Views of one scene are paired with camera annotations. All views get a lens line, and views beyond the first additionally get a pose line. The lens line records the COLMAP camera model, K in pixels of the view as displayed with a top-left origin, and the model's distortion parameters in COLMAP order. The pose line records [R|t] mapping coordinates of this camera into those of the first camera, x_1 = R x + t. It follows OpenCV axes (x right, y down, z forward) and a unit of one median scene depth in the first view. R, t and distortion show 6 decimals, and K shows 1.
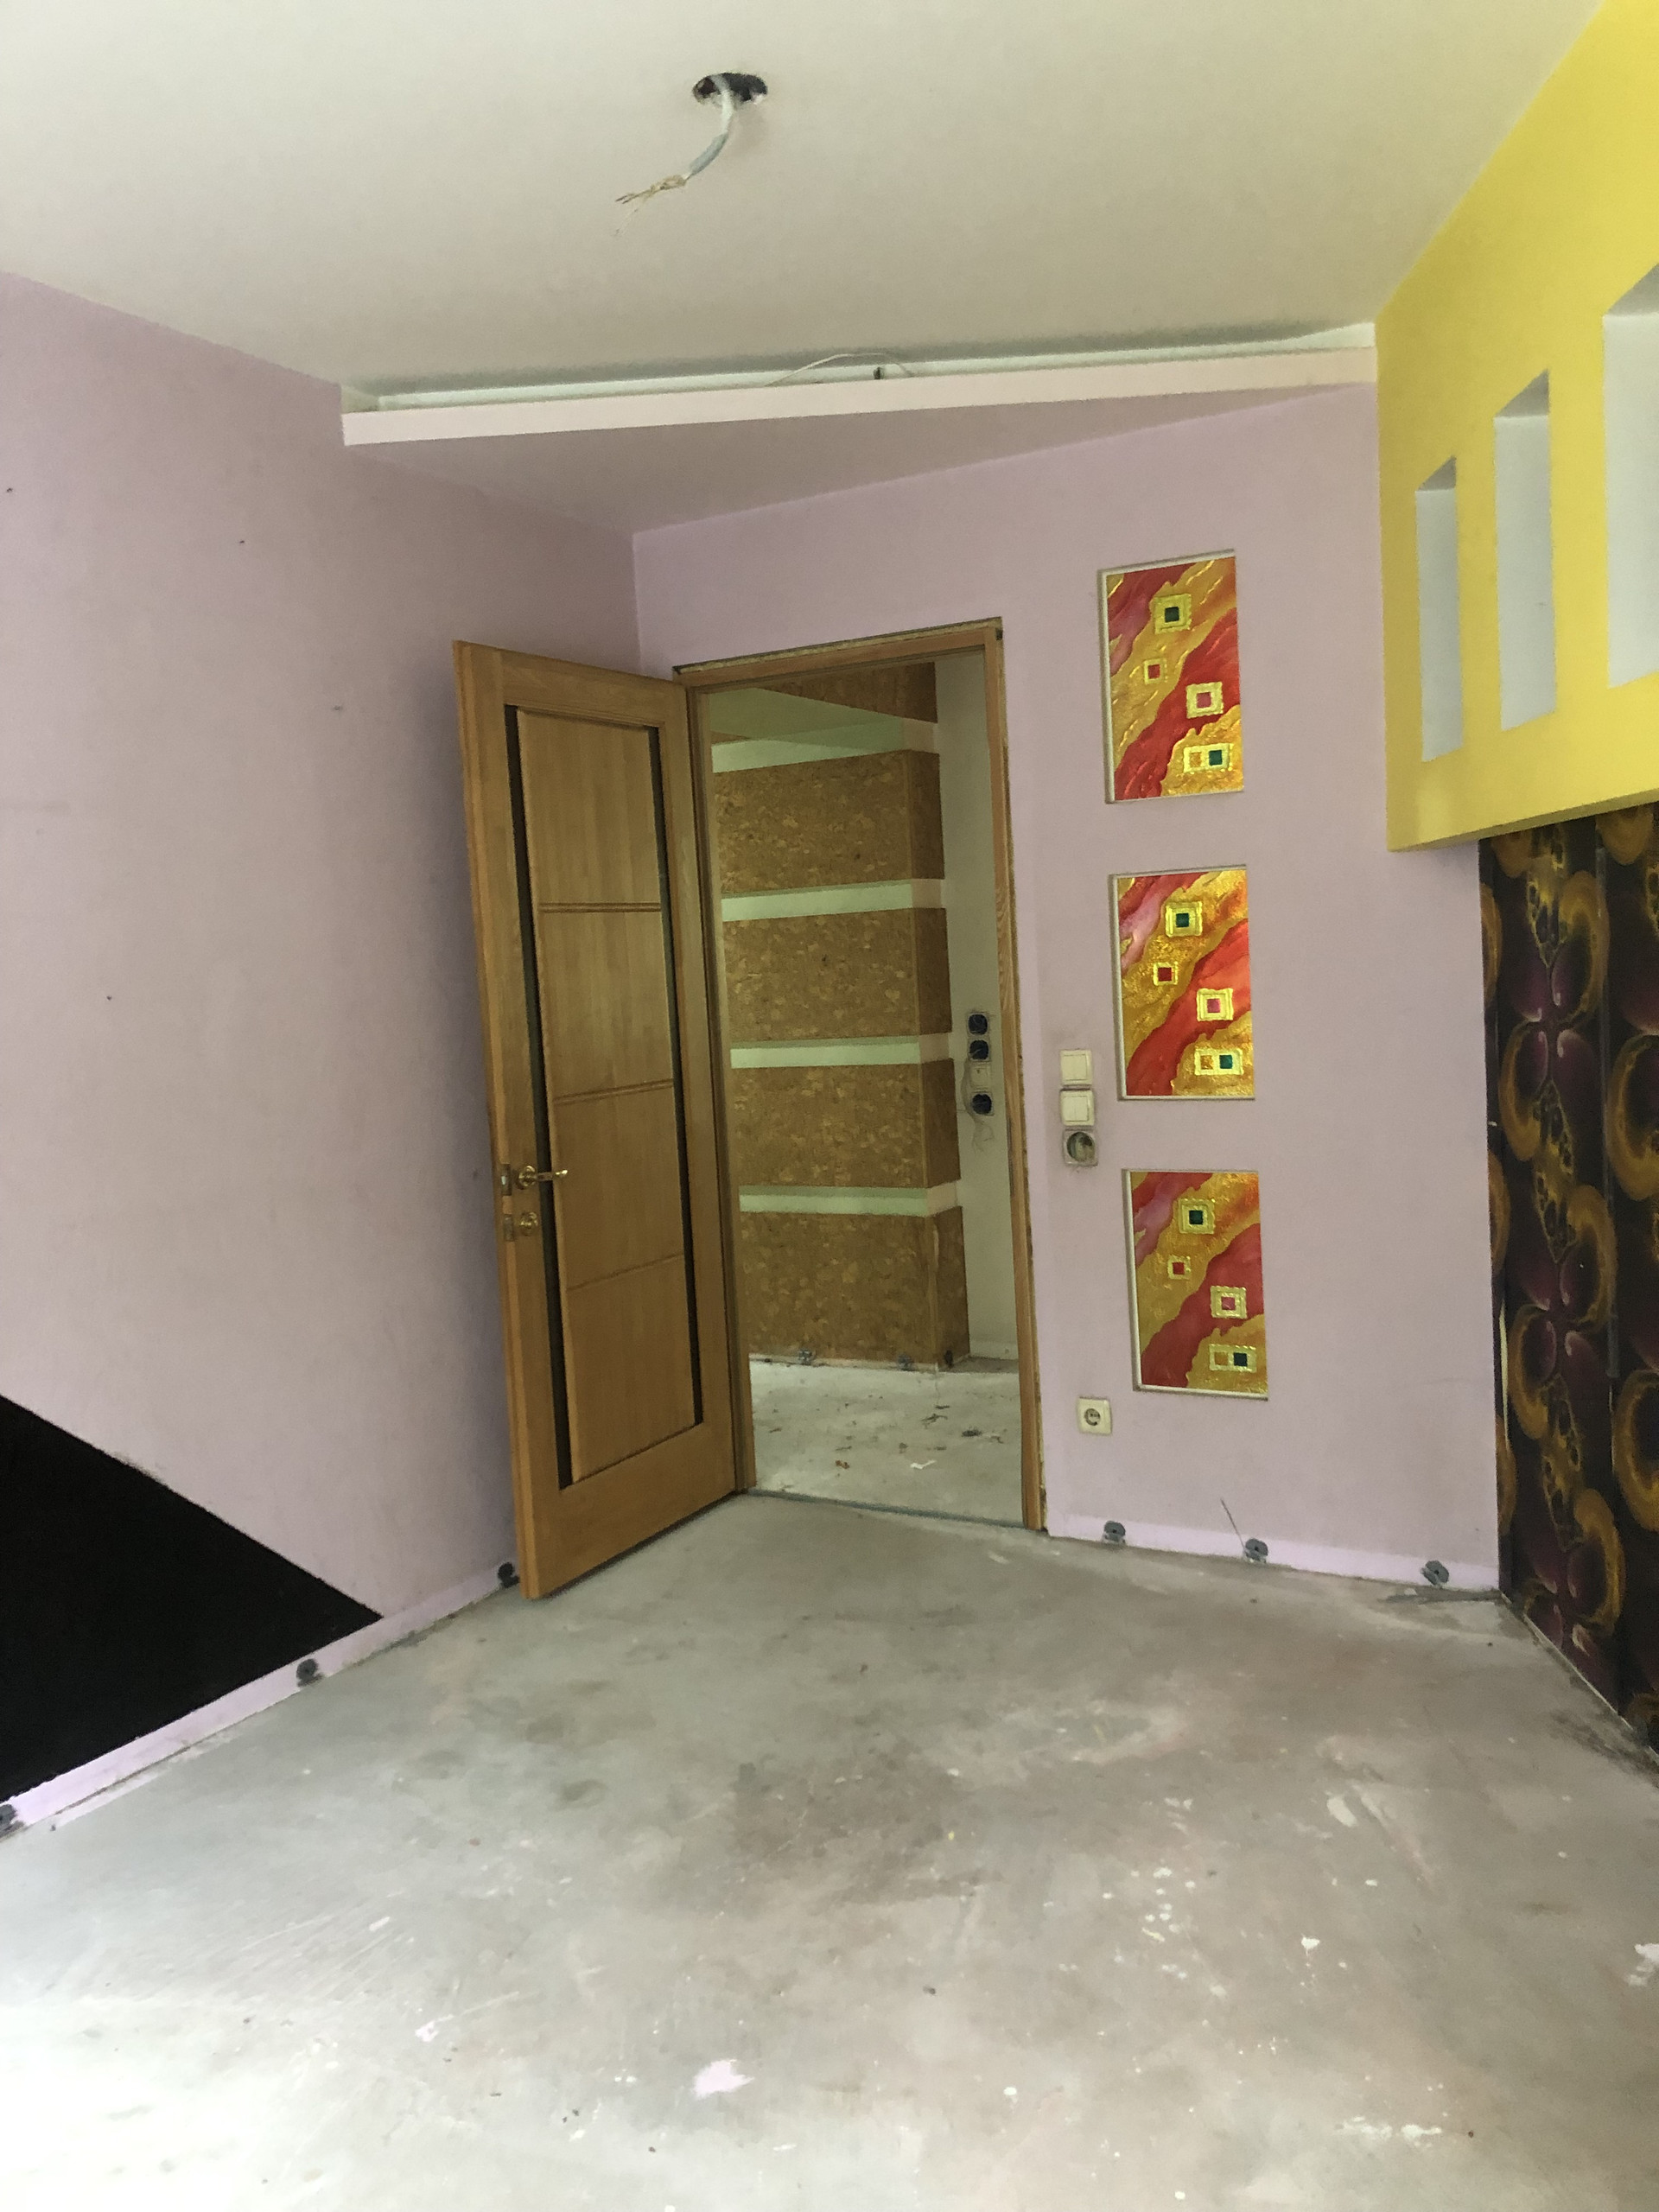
lens RADIAL K [[1877.5, 0, 829.5], [0, 1877.5, 1106.0], [0, 0, 1]] dist [0.015263, 0.006103]
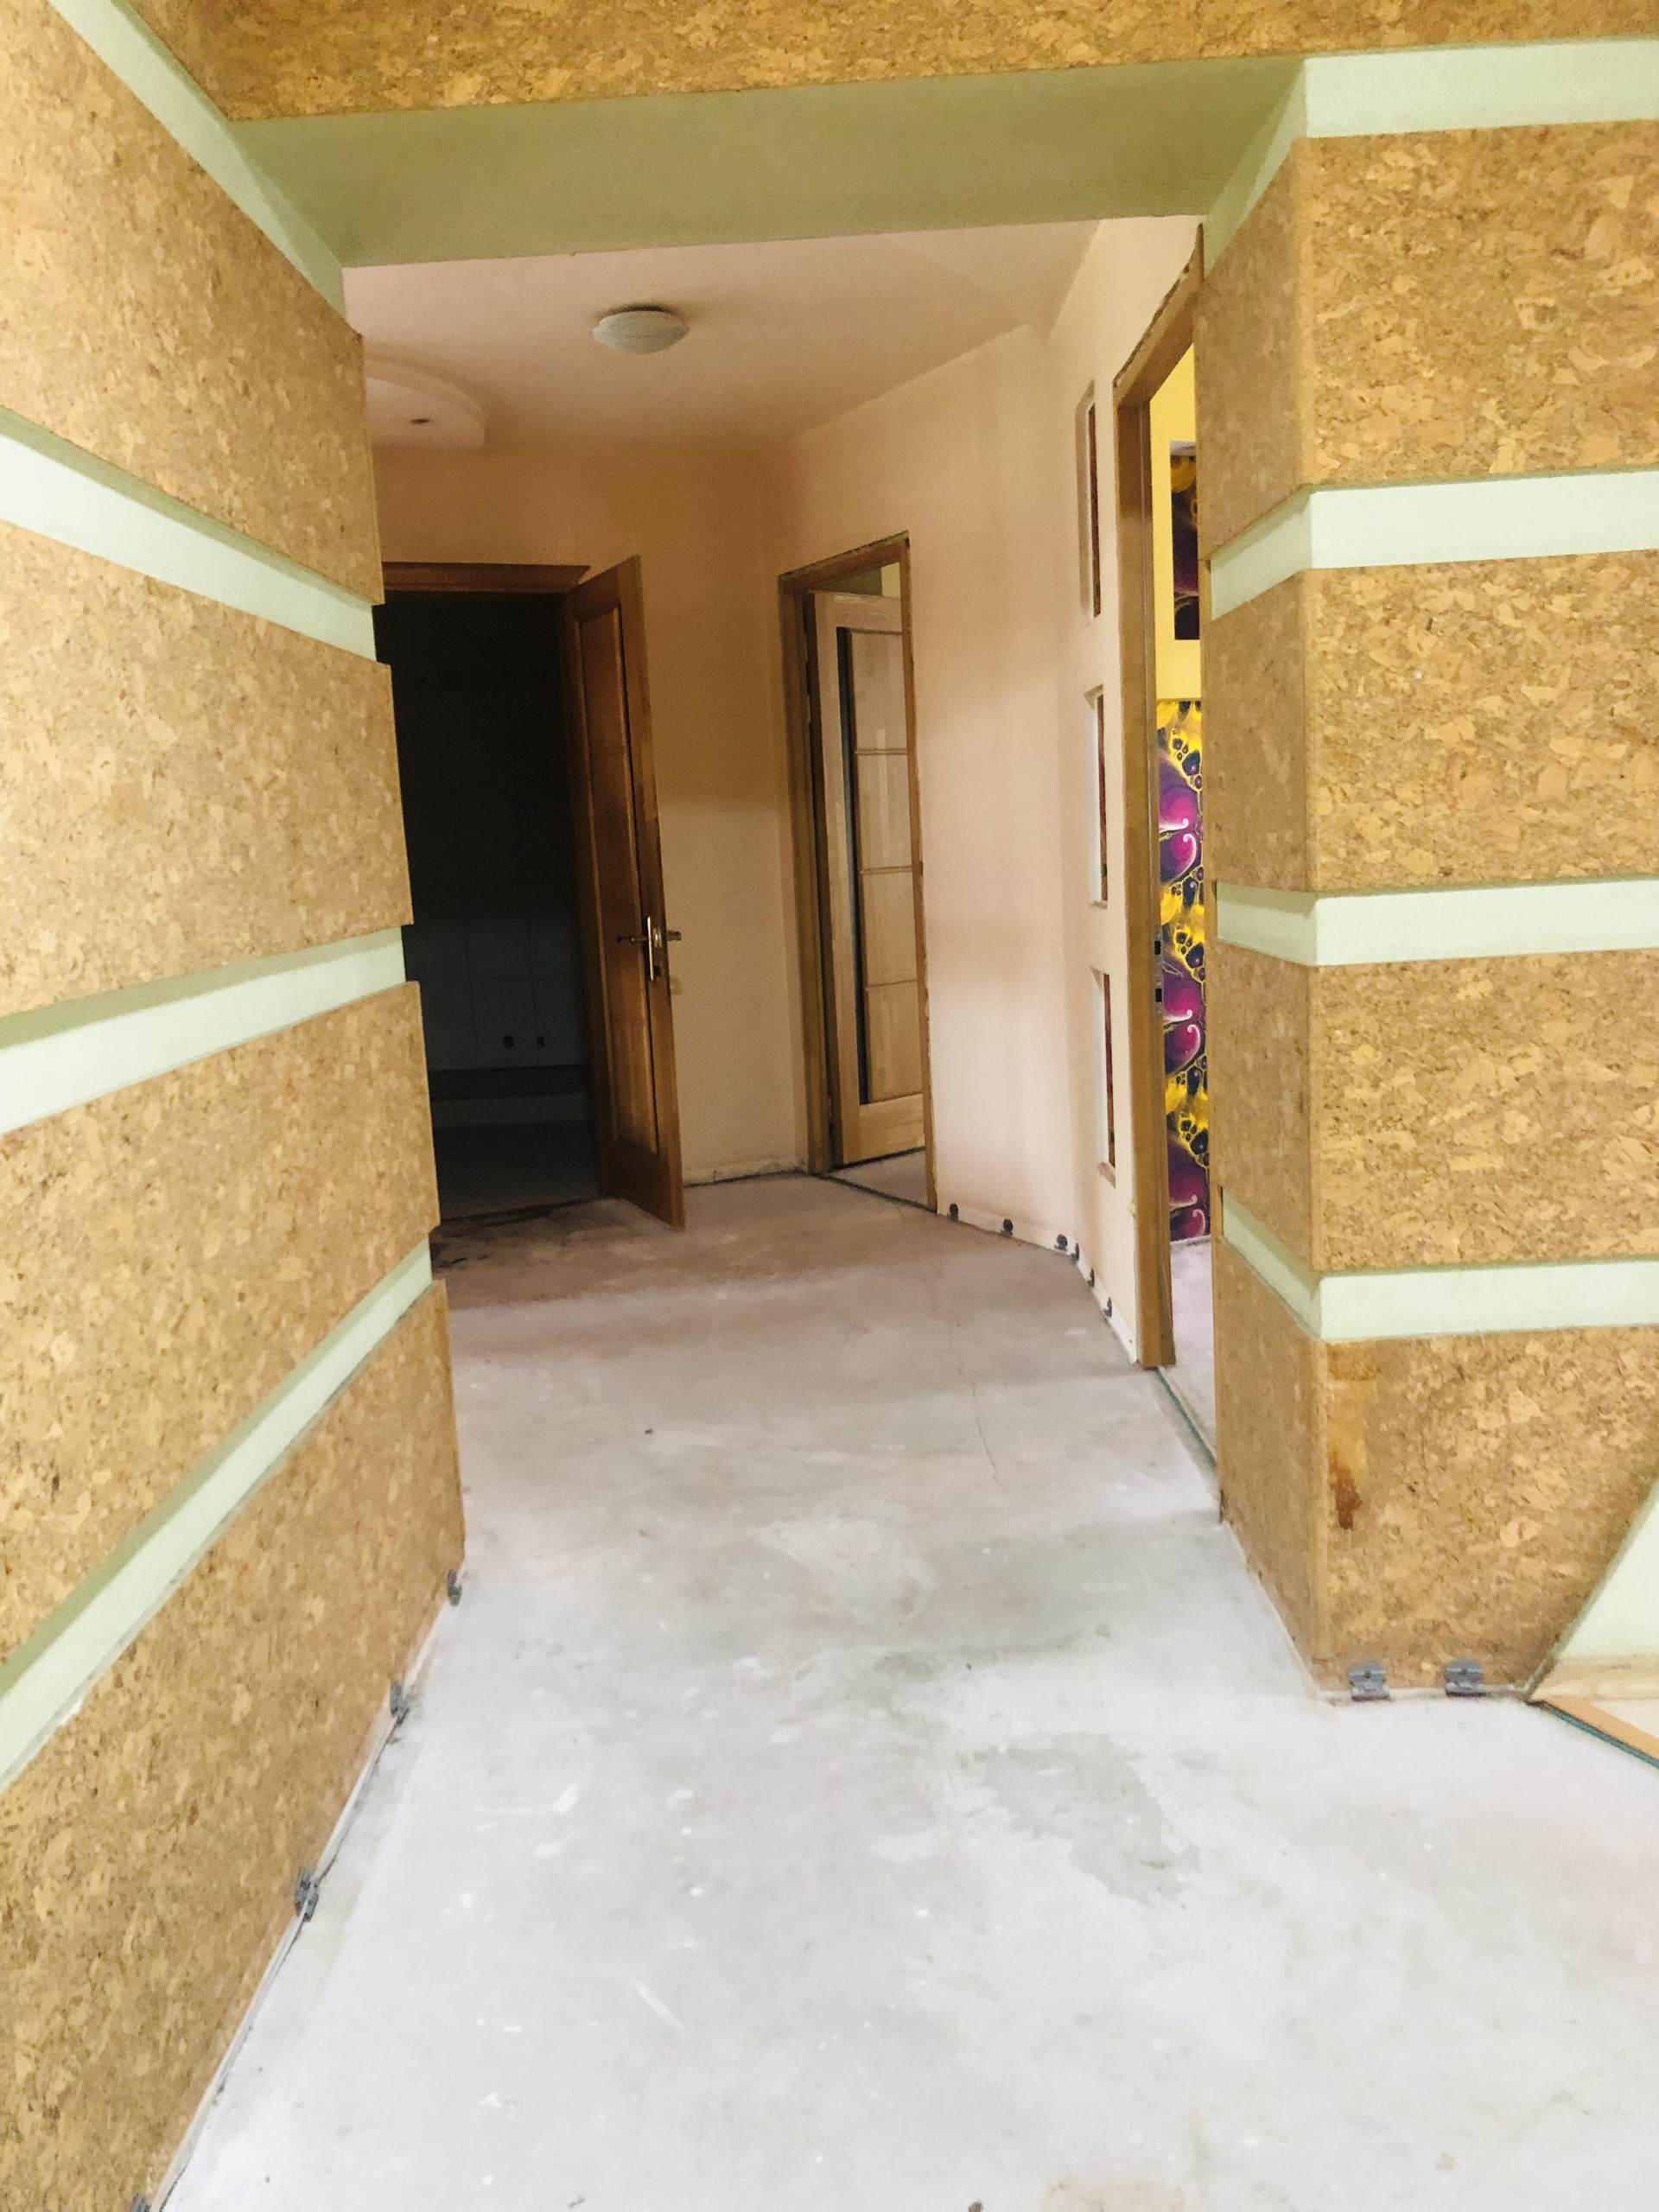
lens RADIAL K [[1877.5, 0, 829.5], [0, 1877.5, 1106.0], [0, 0, 1]] dist [0.015263, 0.006103]
pose [[-0.510733, -0.042421, 0.858692, -0.430032], [0.144539, 0.980329, 0.134399, -0.040380], [-0.847502, 0.192756, -0.494555, 1.131512]]
